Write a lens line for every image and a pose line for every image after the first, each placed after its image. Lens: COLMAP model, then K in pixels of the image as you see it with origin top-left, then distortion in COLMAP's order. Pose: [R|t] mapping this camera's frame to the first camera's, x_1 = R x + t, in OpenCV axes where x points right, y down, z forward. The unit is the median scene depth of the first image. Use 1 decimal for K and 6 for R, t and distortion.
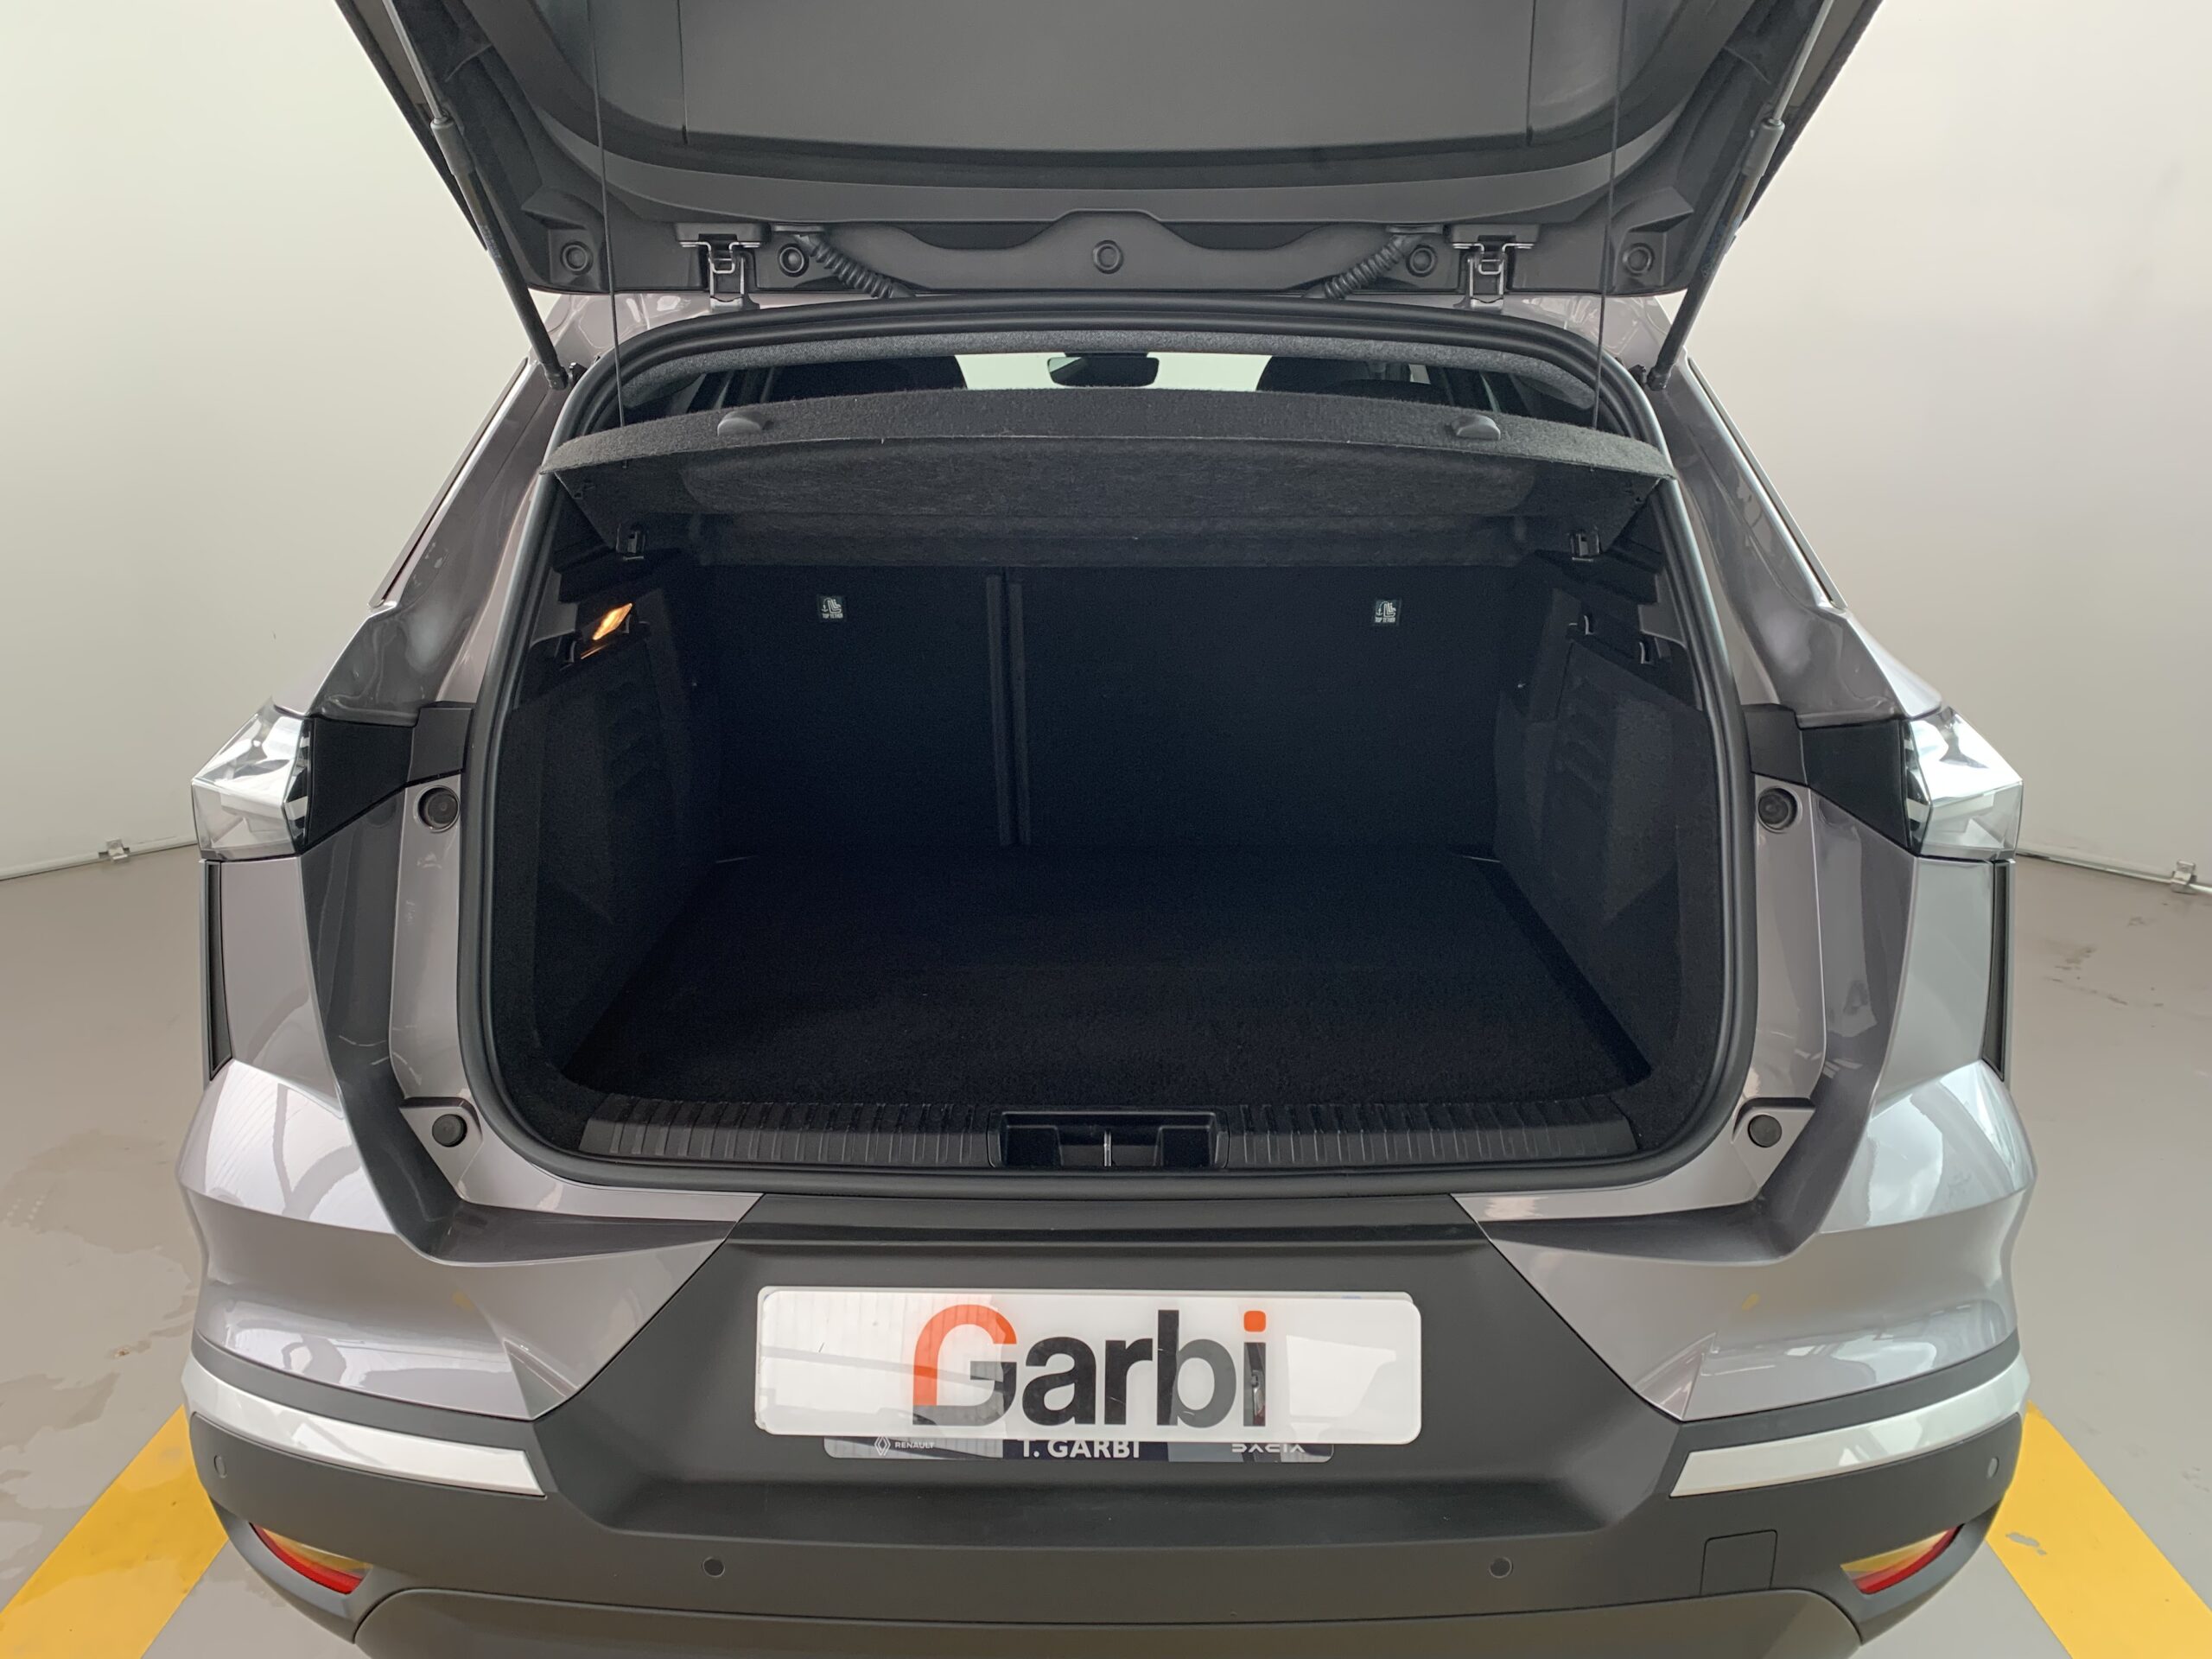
lens RADIAL K [[1666.7, 0, 1076.4], [0, 1666.7, 856.1], [0, 0, 1]] dist [0.005416, -0.004938]
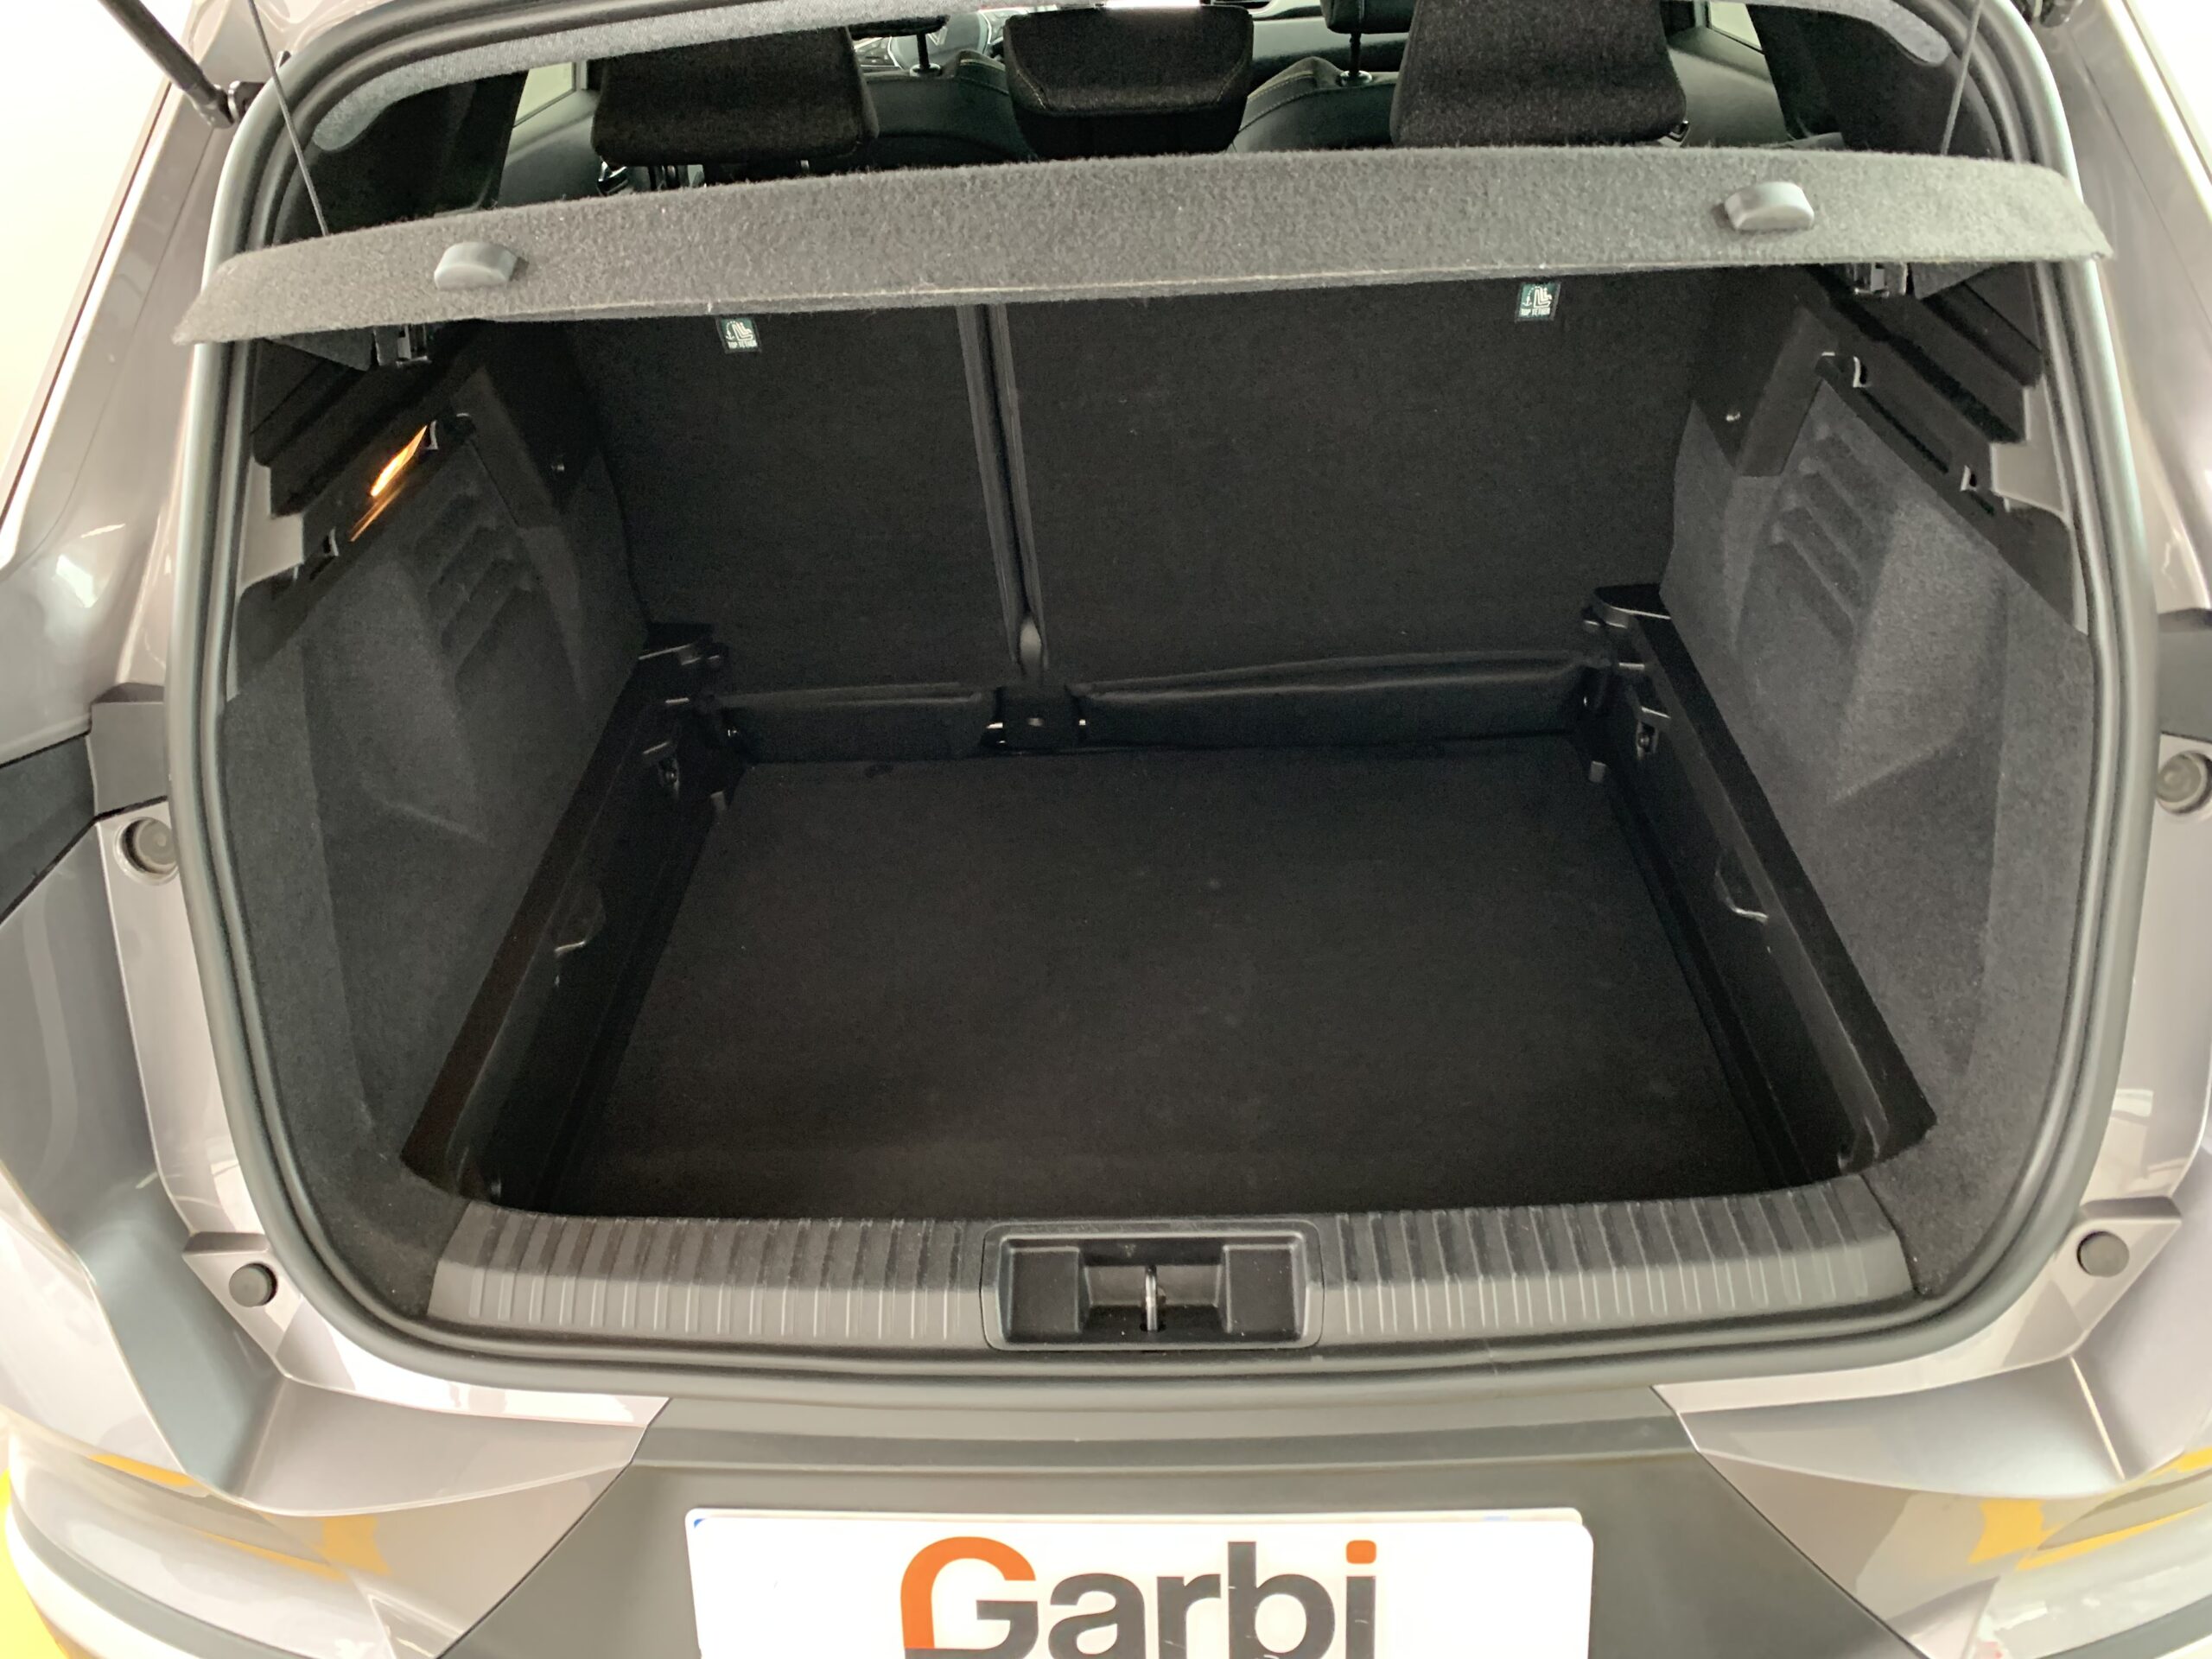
lens RADIAL K [[1660.9, 0, 1061.7], [0, 1660.9, 828.3], [0, 0, 1]] dist [-0.025350, 0.044825]
pose [[0.998074, -0.037820, -0.049163, 0.022304], [0.051664, 0.945502, 0.321493, -0.239222], [0.034325, -0.323414, 0.945635, 0.384630]]
